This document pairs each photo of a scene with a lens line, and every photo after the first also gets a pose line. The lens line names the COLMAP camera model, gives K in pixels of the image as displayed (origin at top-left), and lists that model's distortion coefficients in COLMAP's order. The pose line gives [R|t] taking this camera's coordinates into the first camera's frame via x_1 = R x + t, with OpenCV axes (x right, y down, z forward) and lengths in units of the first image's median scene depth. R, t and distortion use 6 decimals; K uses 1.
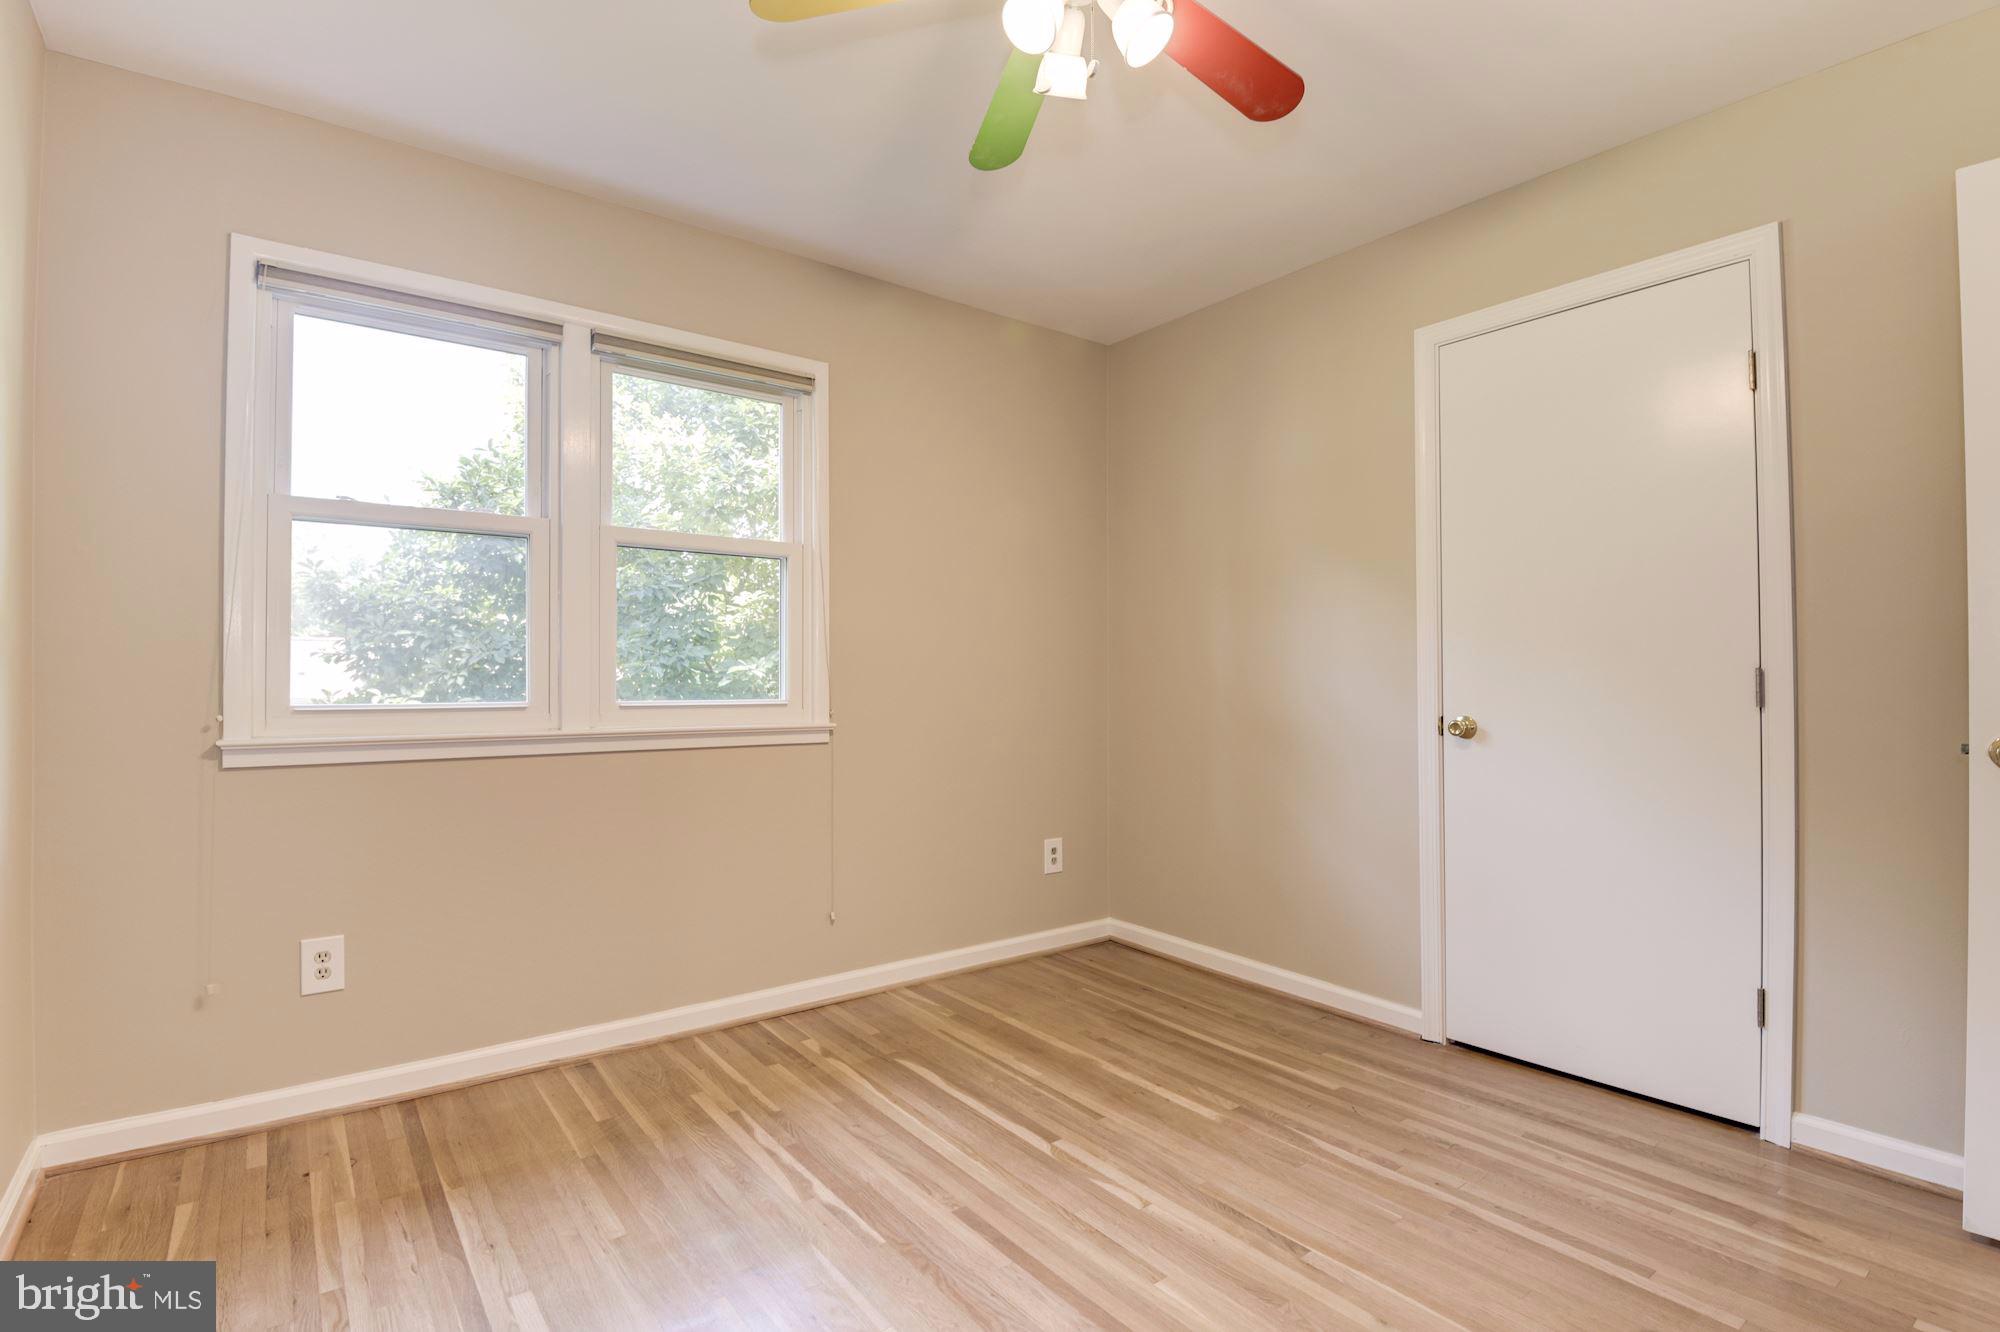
lens RADIAL K [[947.5, 0, 1000.5], [0, 947.5, 674.7], [0, 0, 1]] dist [-0.009783, -0.010290]
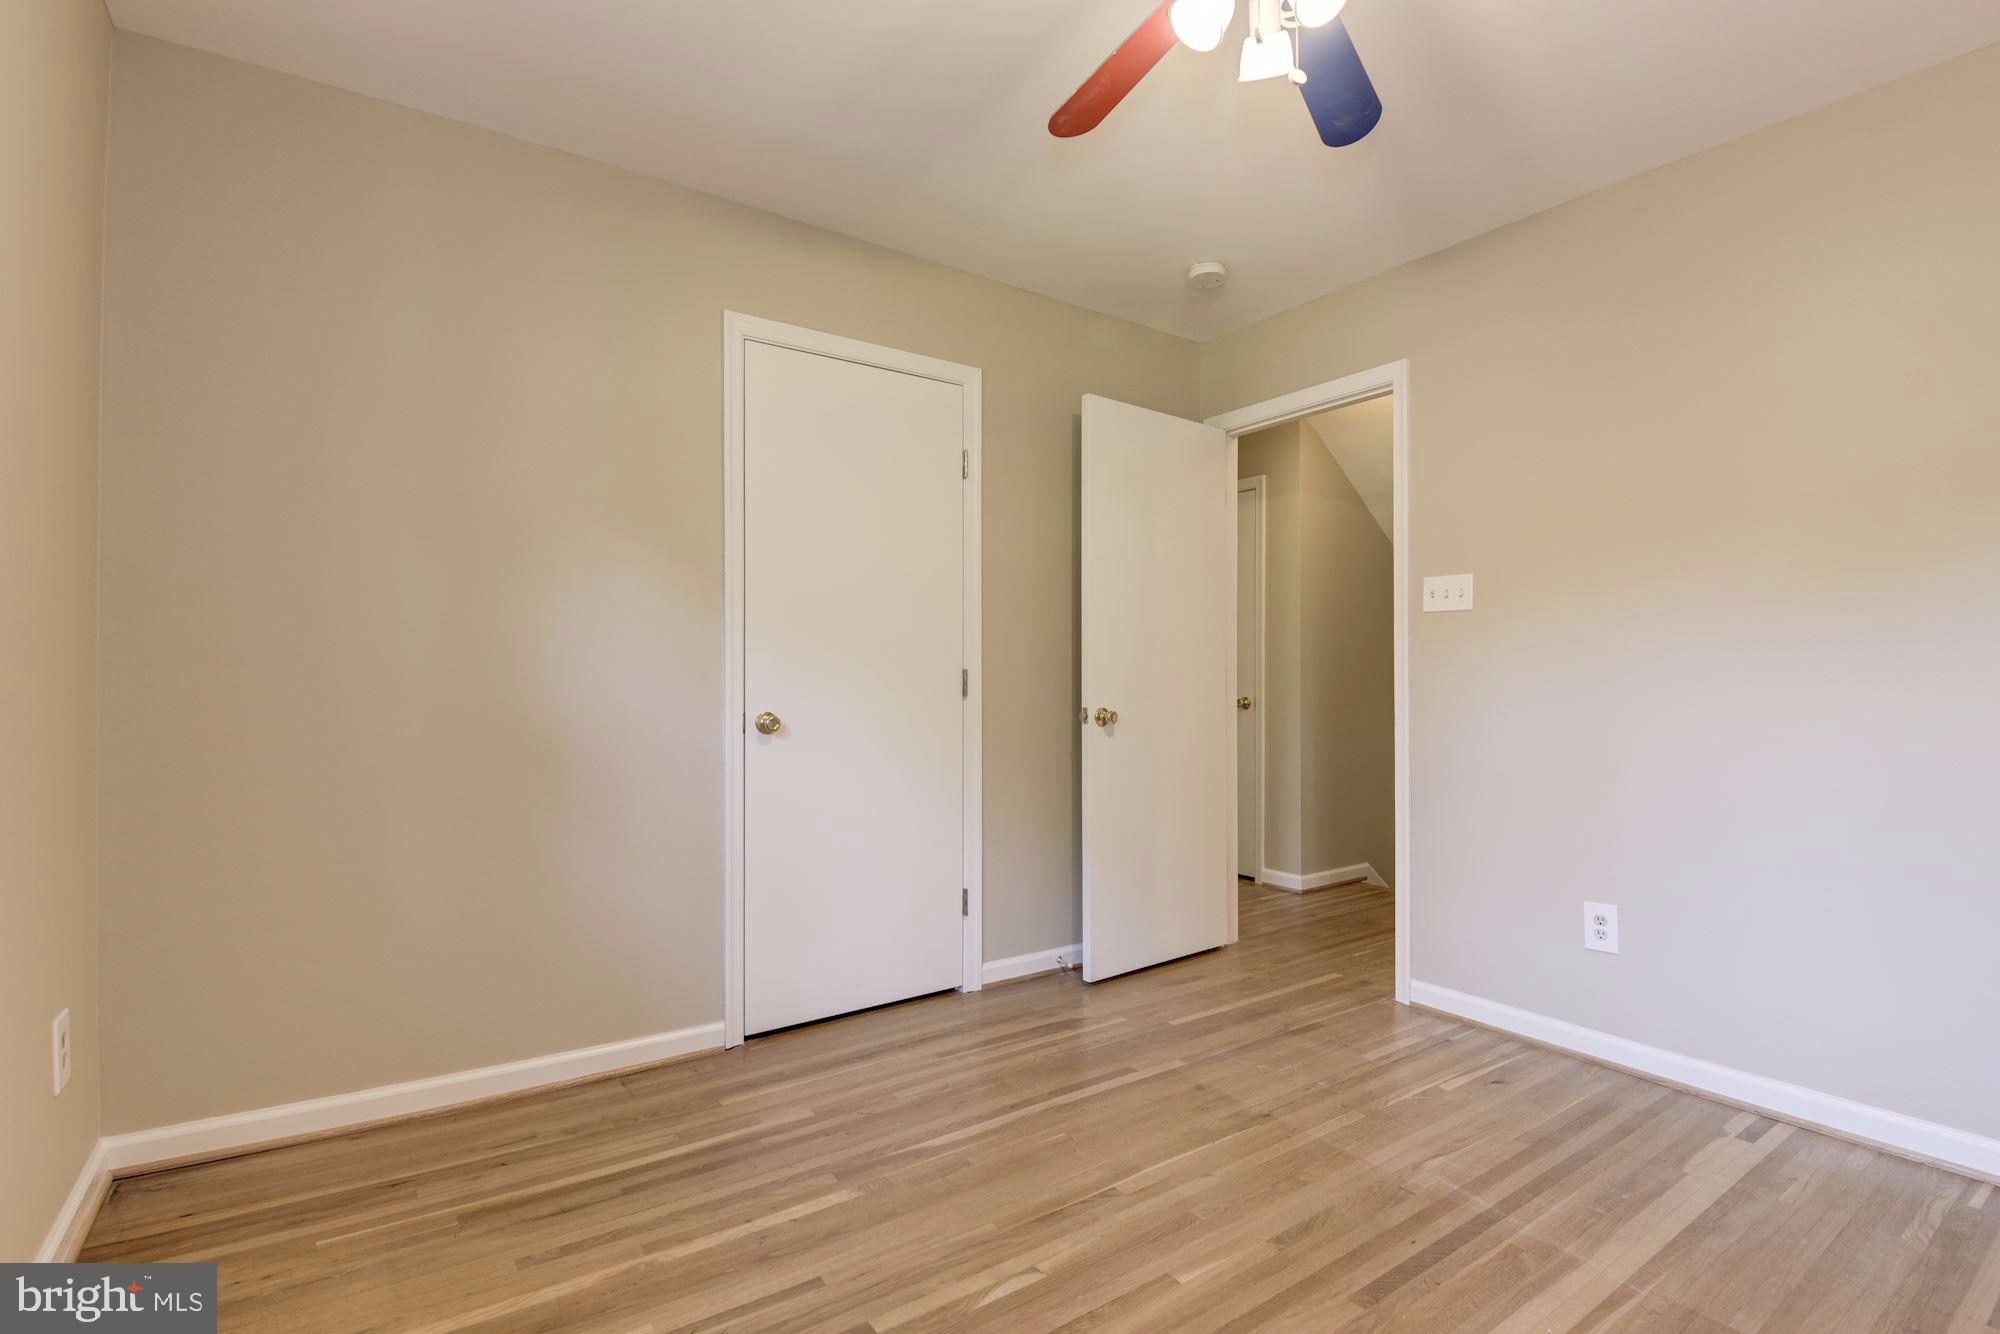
lens RADIAL K [[947.5, 0, 983.0], [0, 947.5, 673.9], [0, 0, 1]] dist [-0.009783, -0.010290]
pose [[0.044477, -0.000388, 0.999010, -0.557942], [-0.009521, 0.999954, 0.000812, -0.001321], [-0.998965, -0.009548, 0.044471, 0.769072]]
